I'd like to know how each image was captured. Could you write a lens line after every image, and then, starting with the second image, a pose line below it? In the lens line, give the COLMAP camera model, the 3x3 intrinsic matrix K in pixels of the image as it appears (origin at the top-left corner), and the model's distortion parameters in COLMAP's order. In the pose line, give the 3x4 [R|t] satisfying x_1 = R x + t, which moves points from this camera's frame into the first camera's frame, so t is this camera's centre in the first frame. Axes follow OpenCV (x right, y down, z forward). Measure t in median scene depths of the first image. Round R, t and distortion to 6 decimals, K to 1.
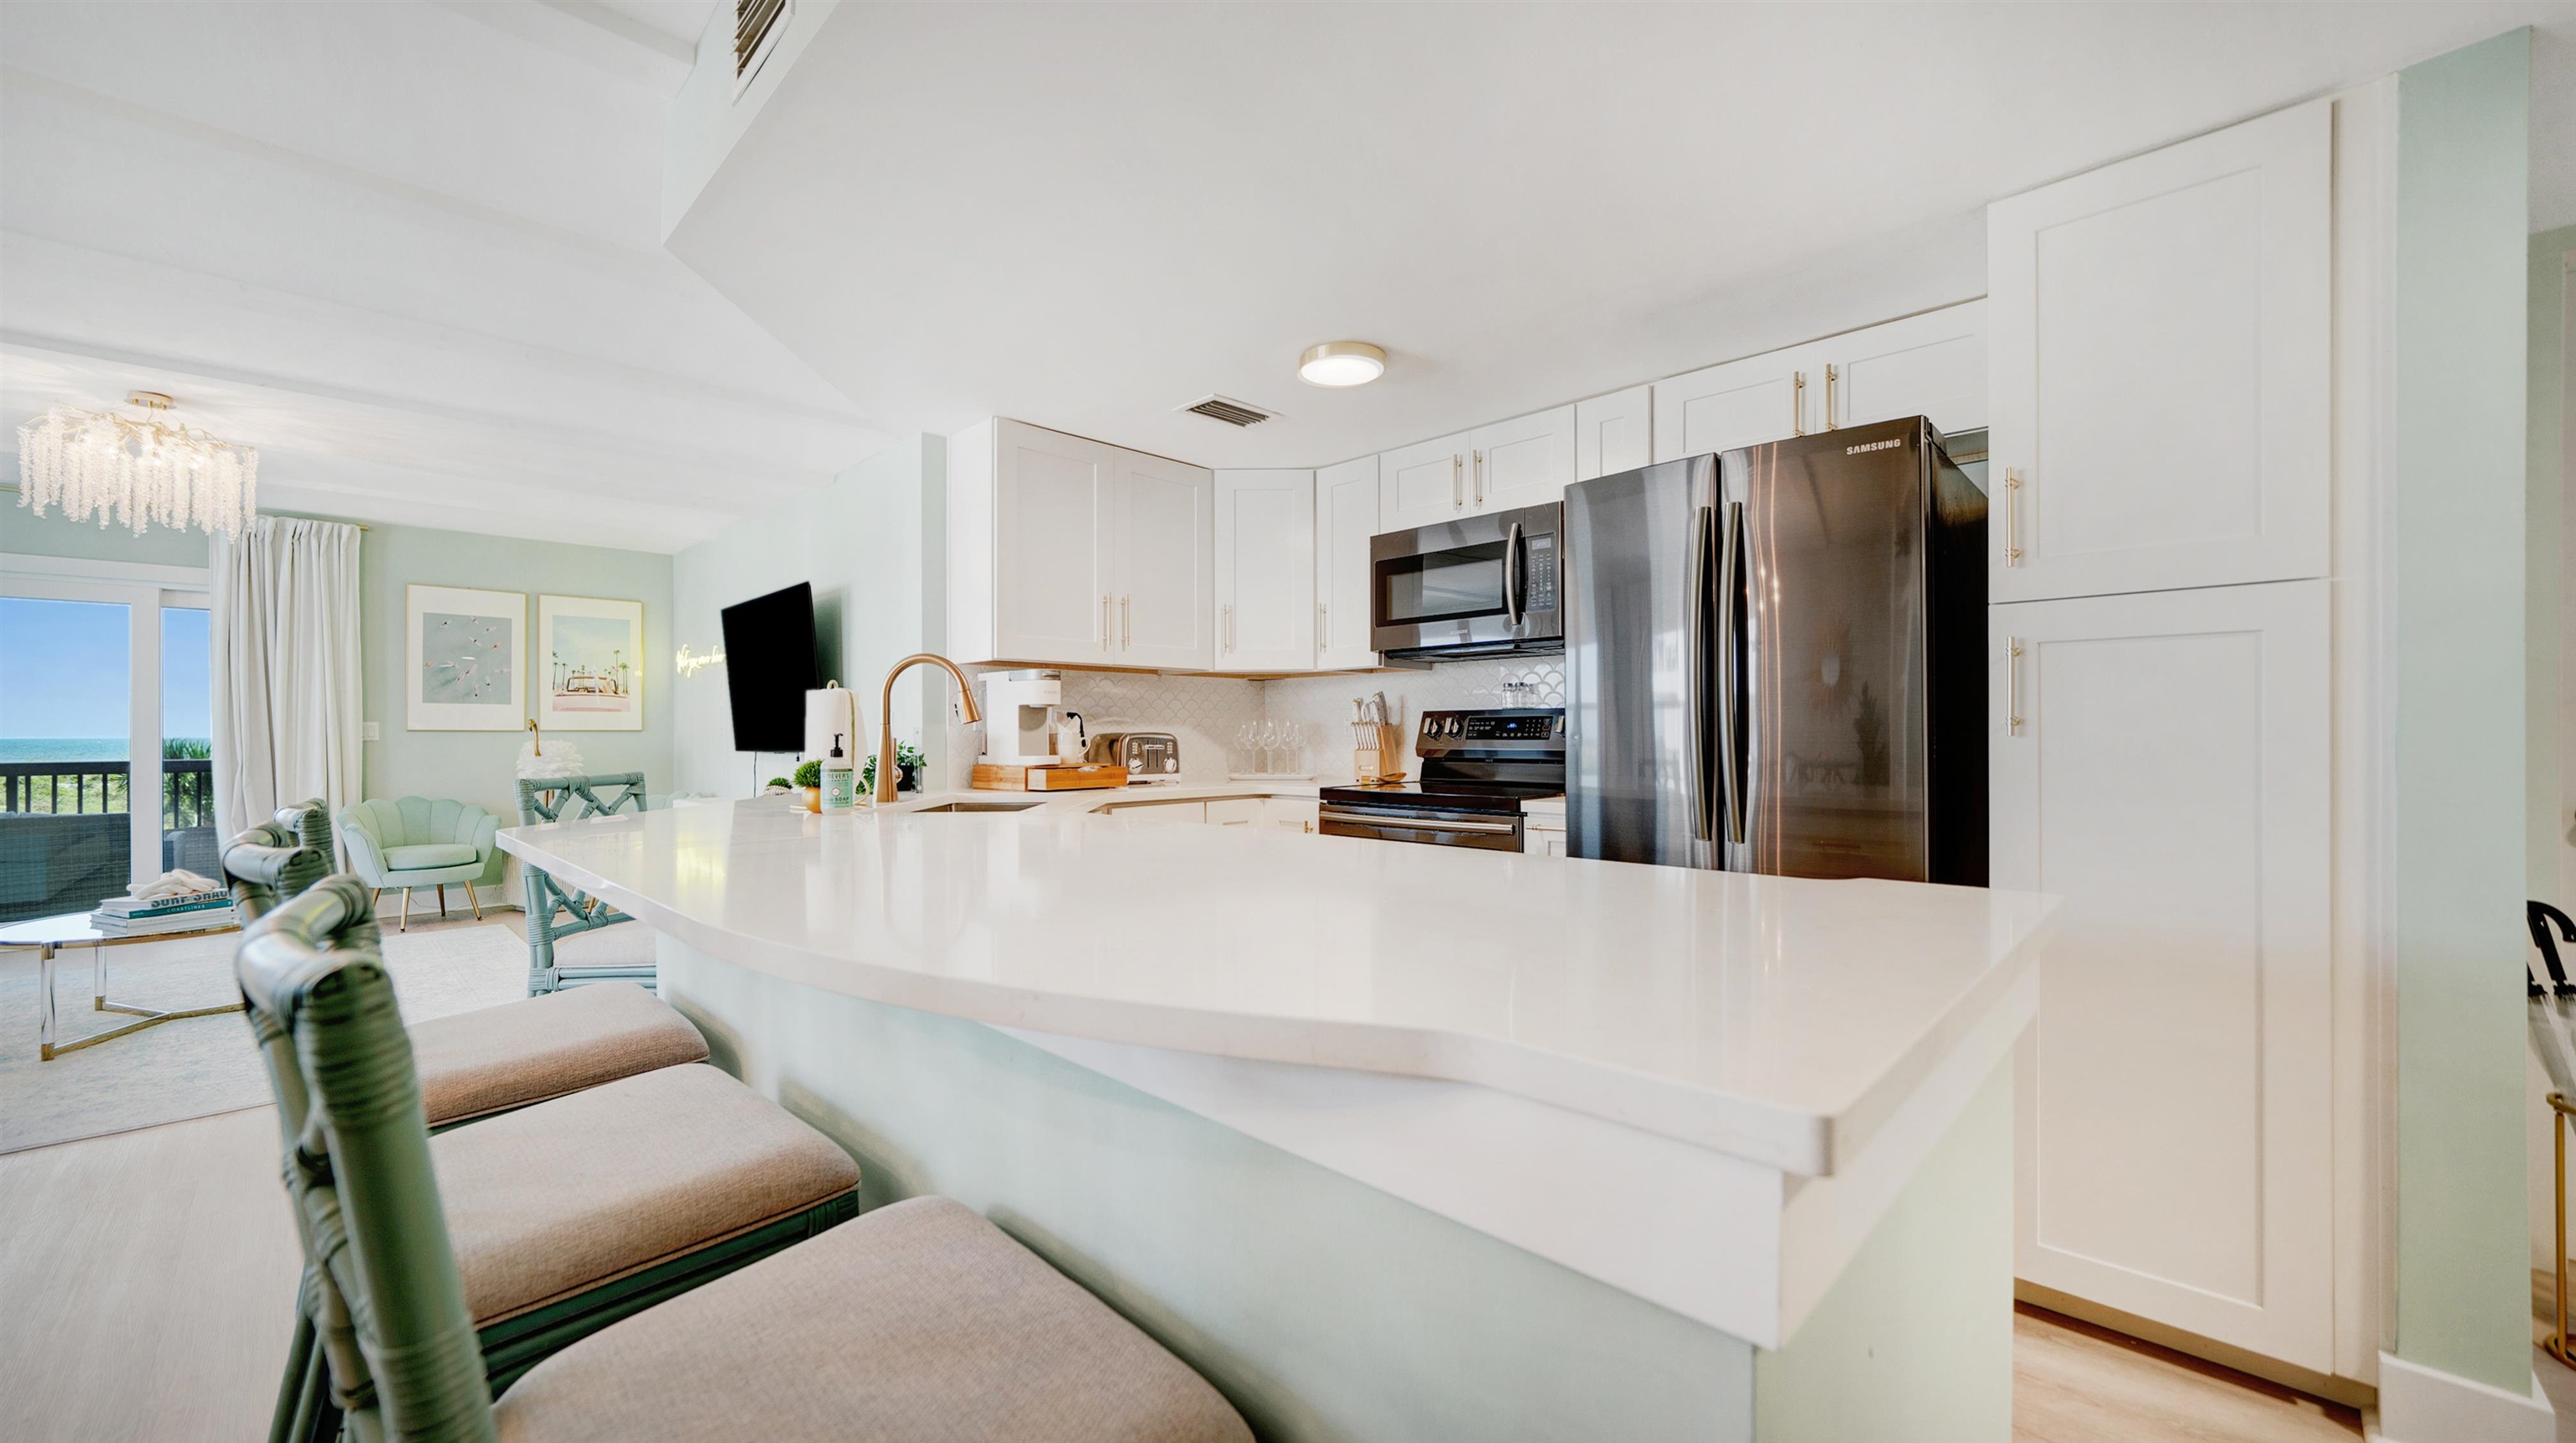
lens RADIAL K [[1012.7, 0, 1275.9], [0, 1012.7, 723.9], [0, 0, 1]] dist [-0.001893, -0.000223]
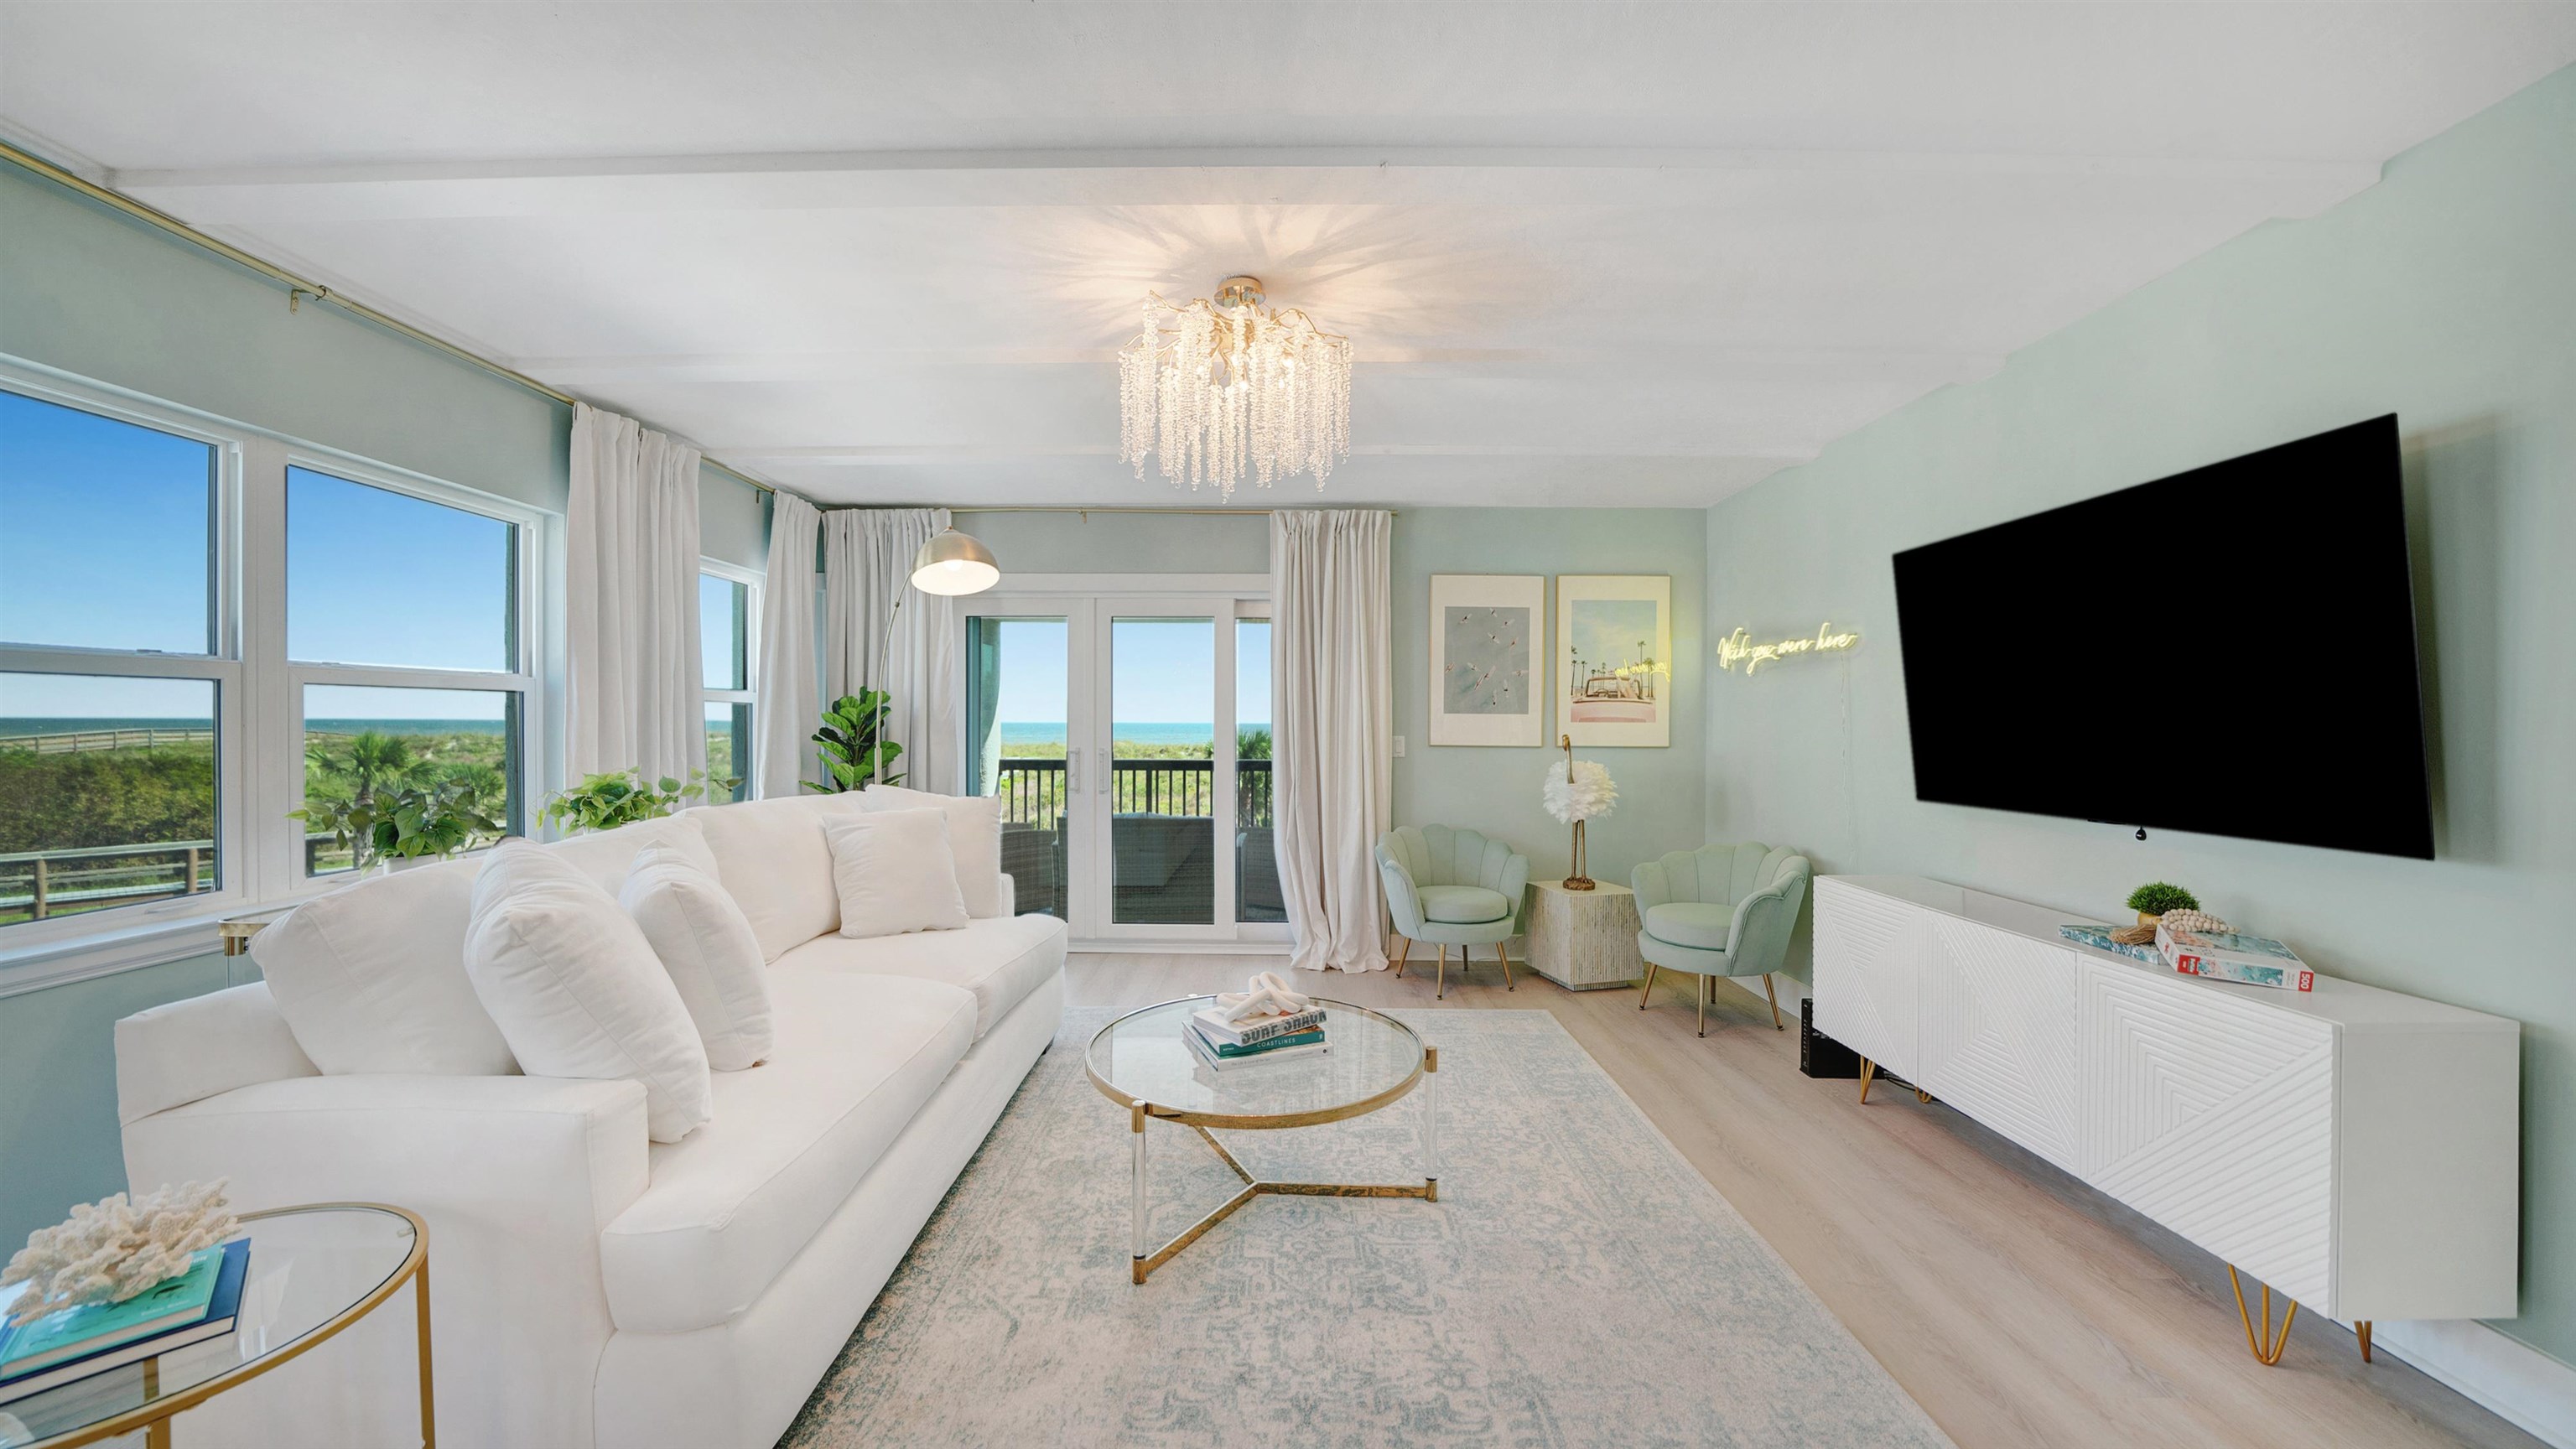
lens RADIAL K [[1014.4, 0, 1285.7], [0, 1014.4, 720.6], [0, 0, 1]] dist [-0.000252, 0.000032]
pose [[0.715342, 0.001411, -0.698773, -0.344488], [0.000090, 0.999998, 0.002112, -0.016586], [0.698774, -0.001574, 0.715340, 0.298134]]
